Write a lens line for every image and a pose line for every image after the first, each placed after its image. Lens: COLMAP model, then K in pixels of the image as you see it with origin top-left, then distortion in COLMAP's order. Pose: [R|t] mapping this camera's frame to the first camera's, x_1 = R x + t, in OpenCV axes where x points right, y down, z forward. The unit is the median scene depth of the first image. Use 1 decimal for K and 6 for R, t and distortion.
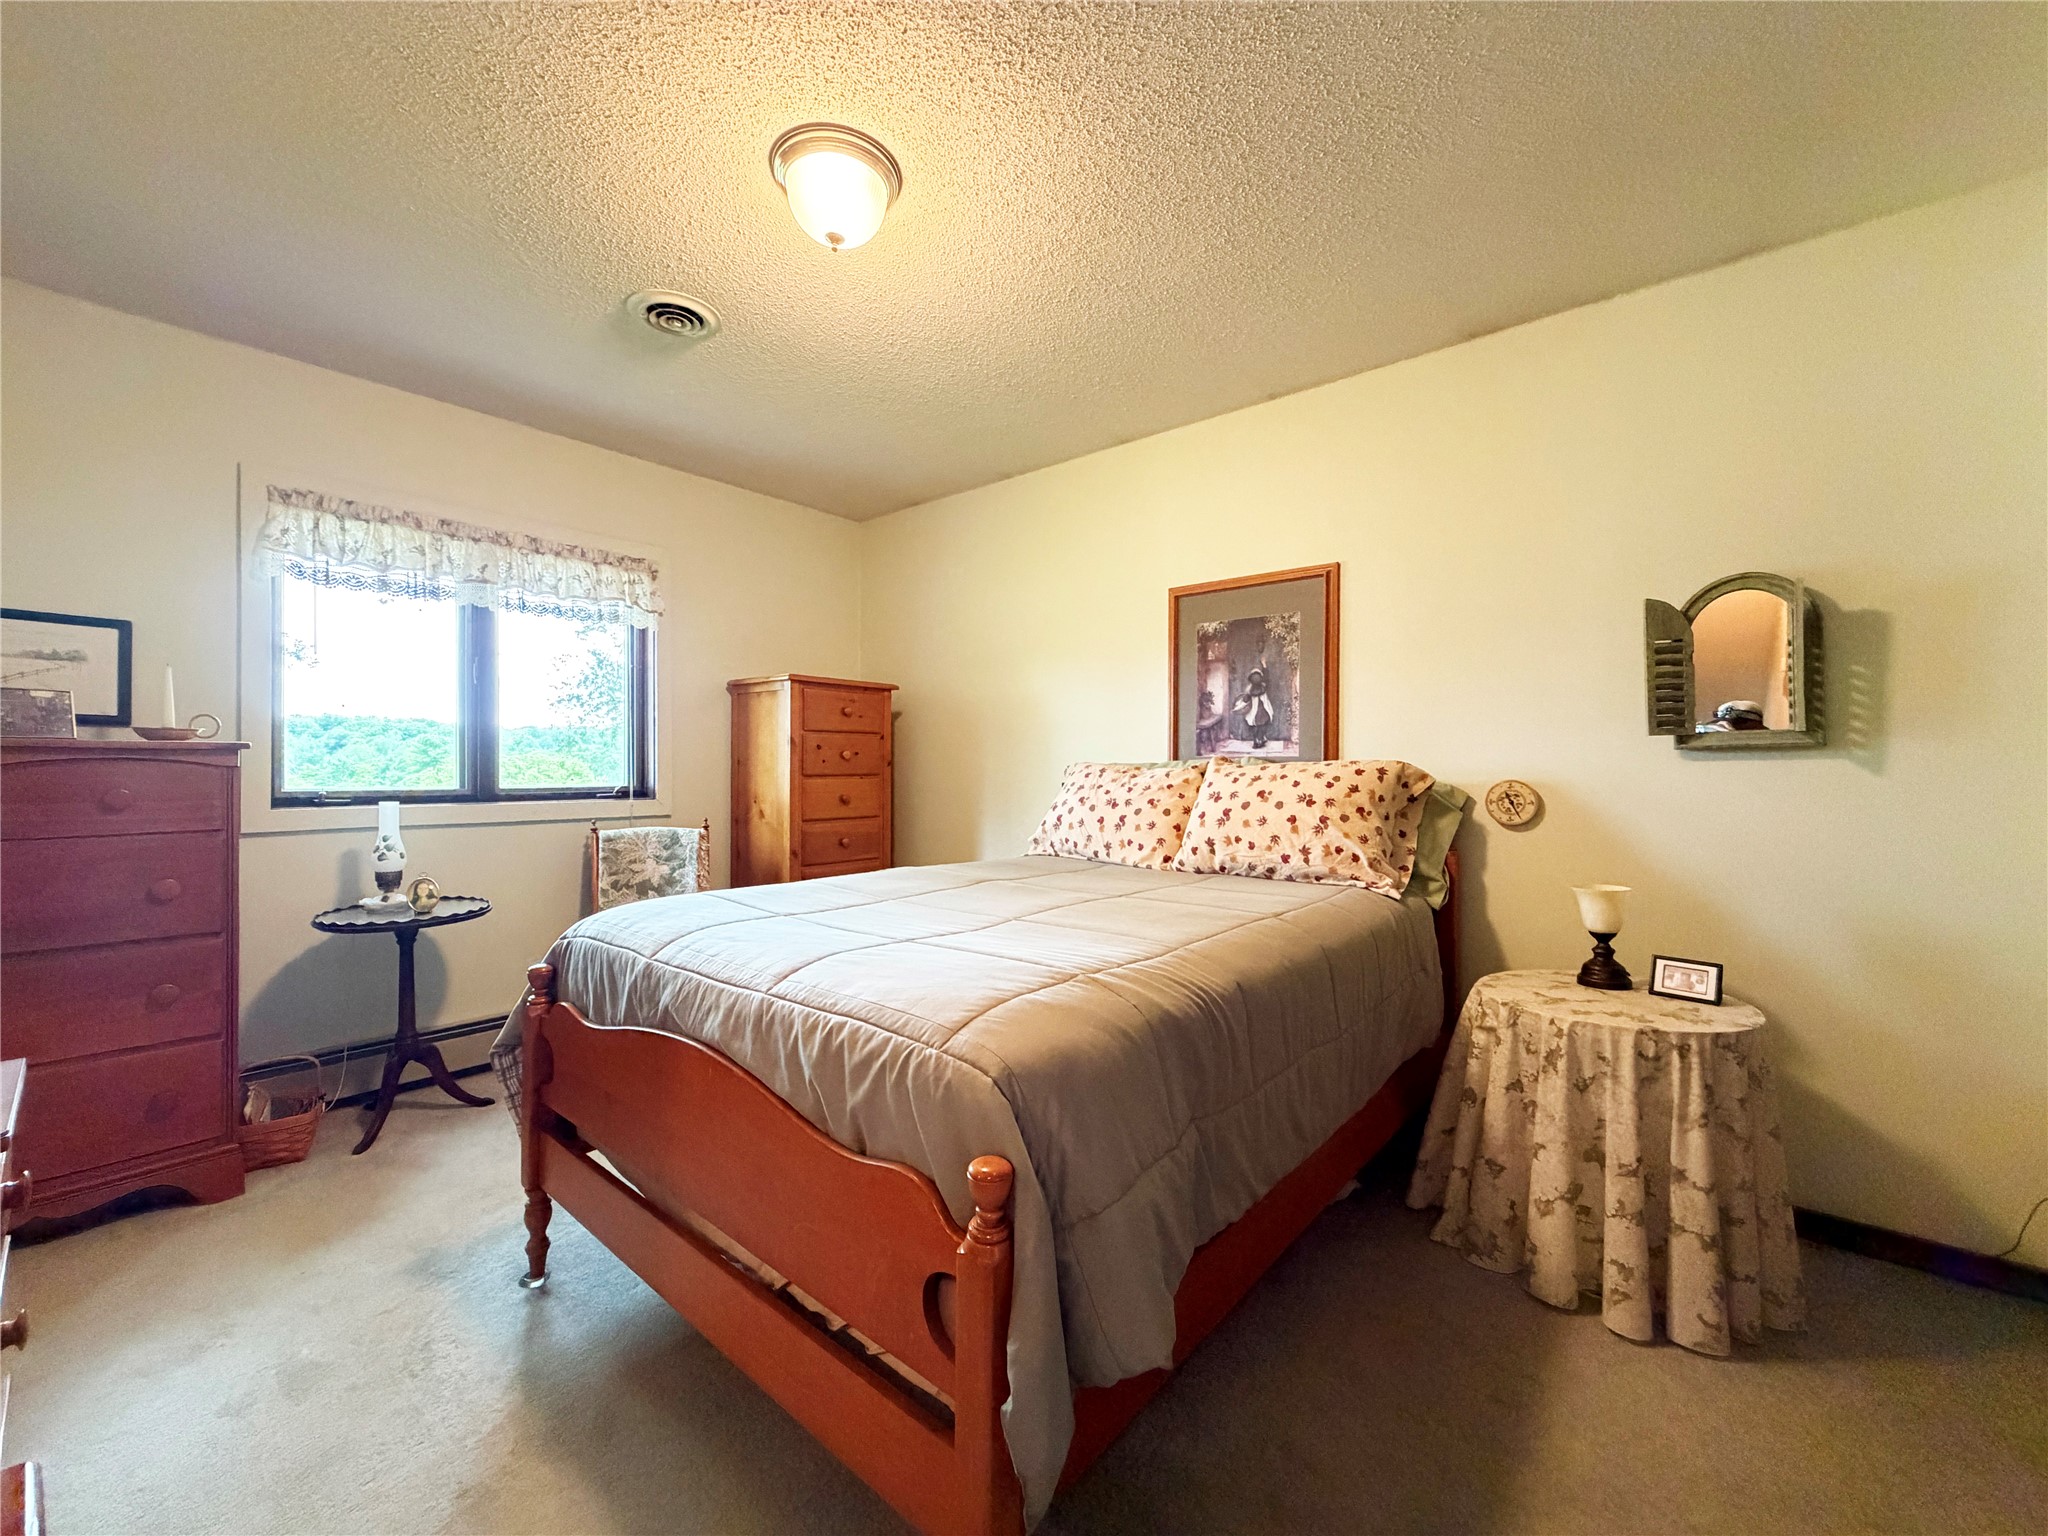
lens RADIAL K [[816.9, 0, 1018.9], [0, 816.9, 770.4], [0, 0, 1]] dist [0.000960, -0.000663]
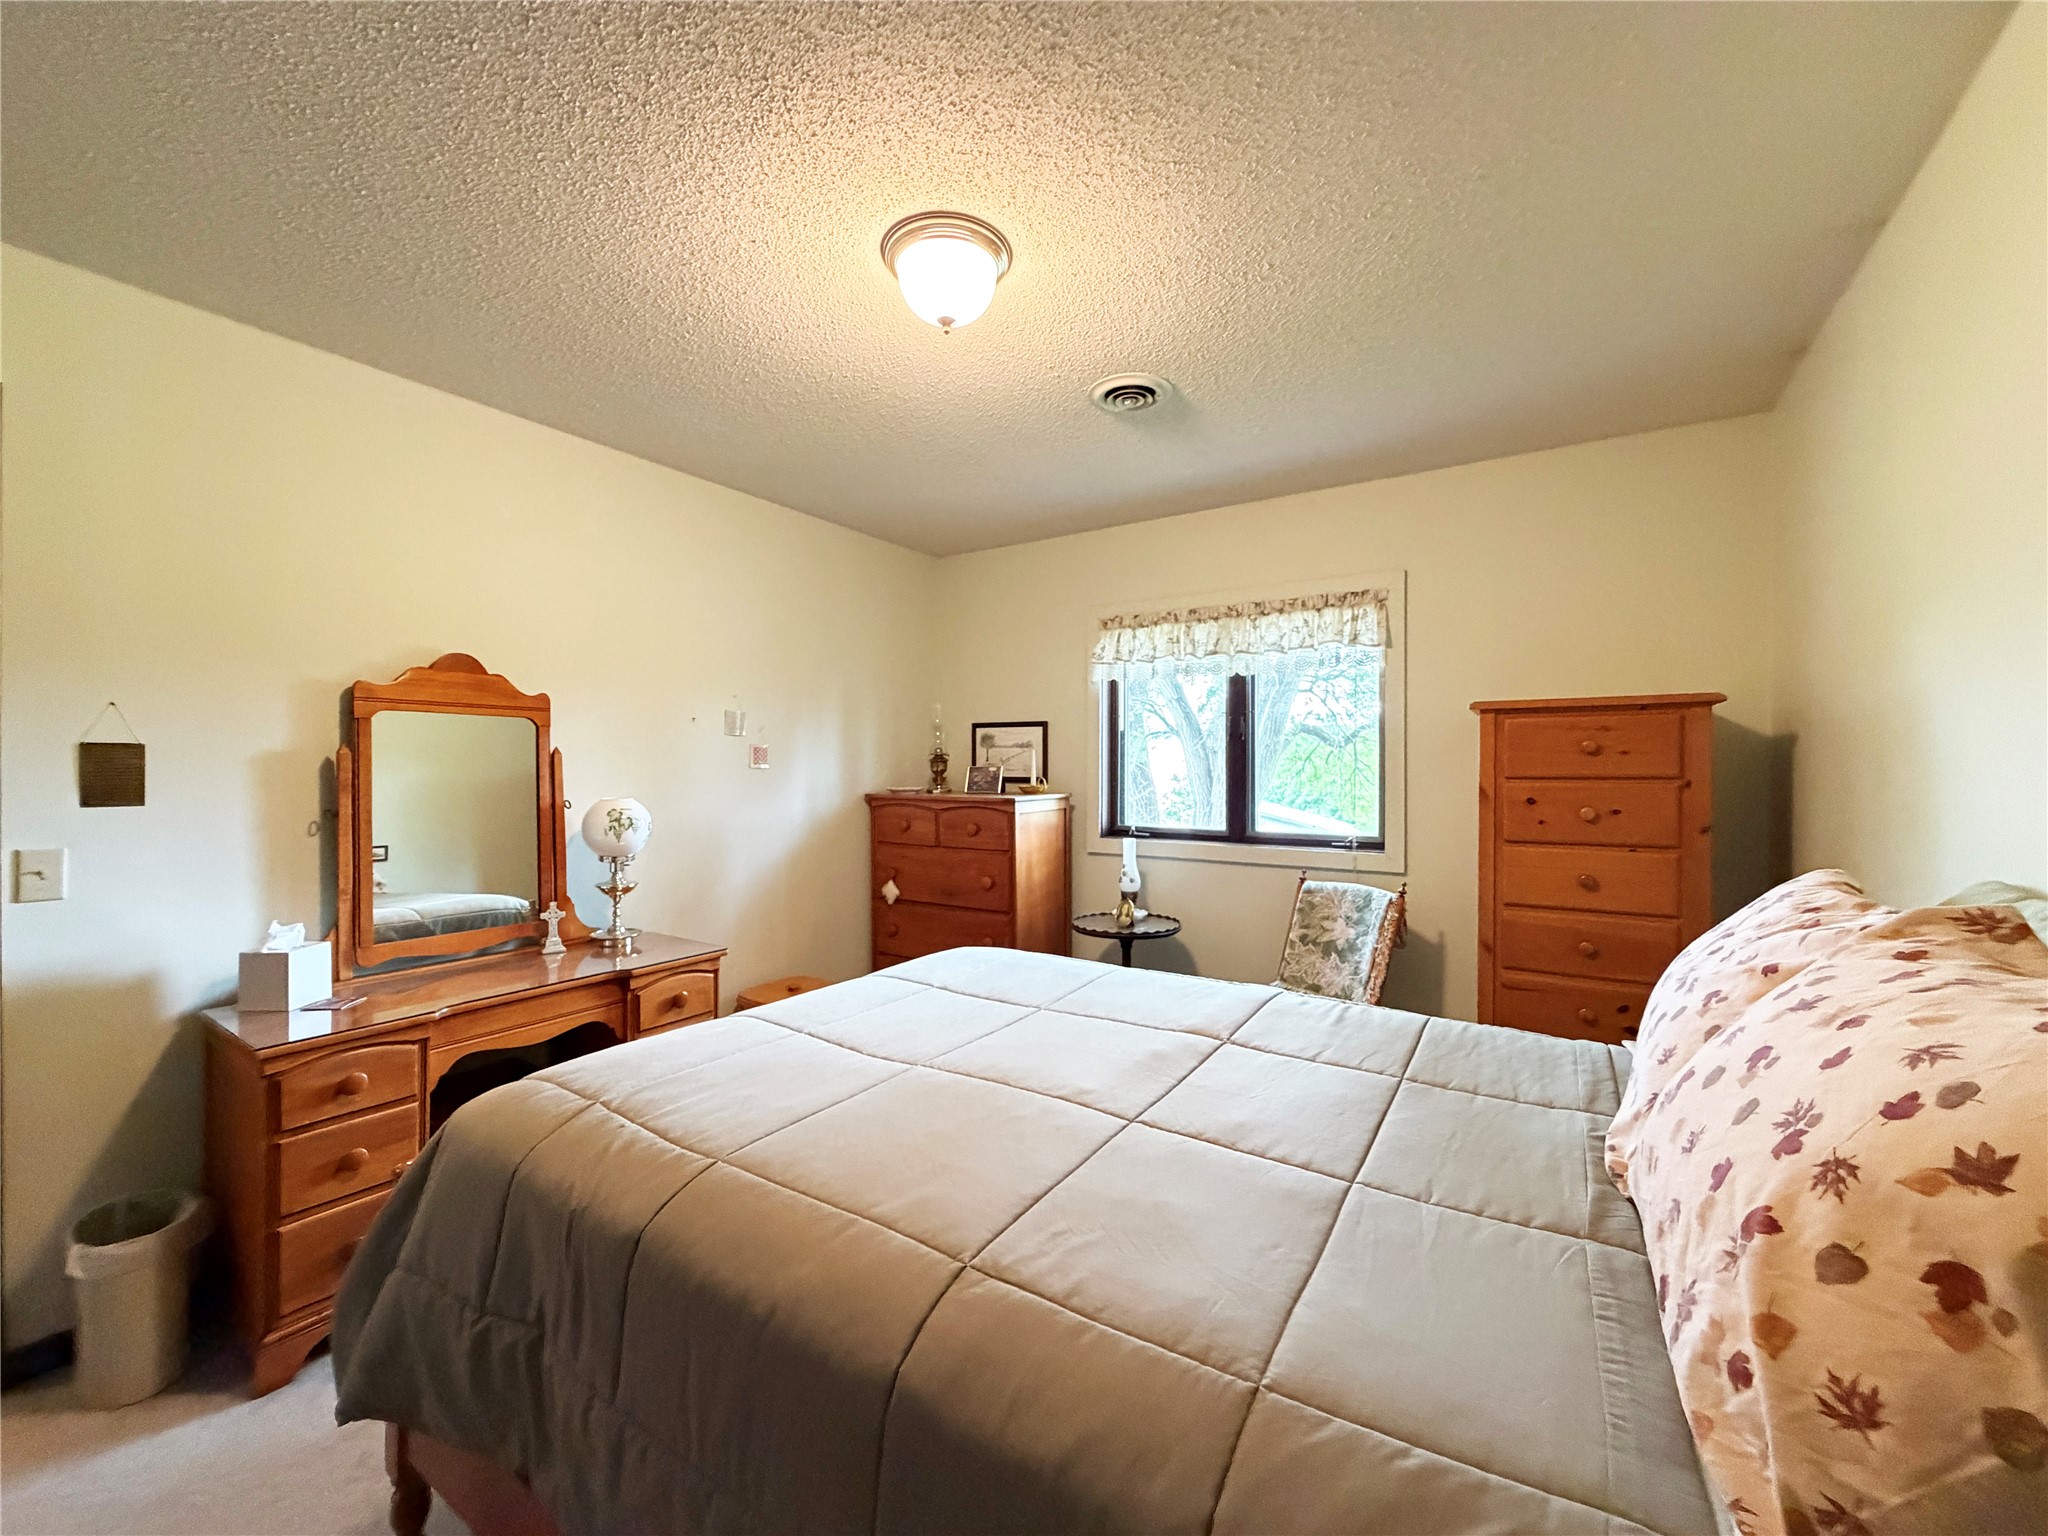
lens RADIAL K [[816.9, 0, 1021.0], [0, 816.9, 766.9], [0, 0, 1]] dist [0.000960, -0.000663]
pose [[0.124296, -0.005704, -0.992229, 0.424683], [-0.006613, 0.999957, -0.006577, -0.055174], [0.992223, 0.007379, 0.124253, 0.532824]]
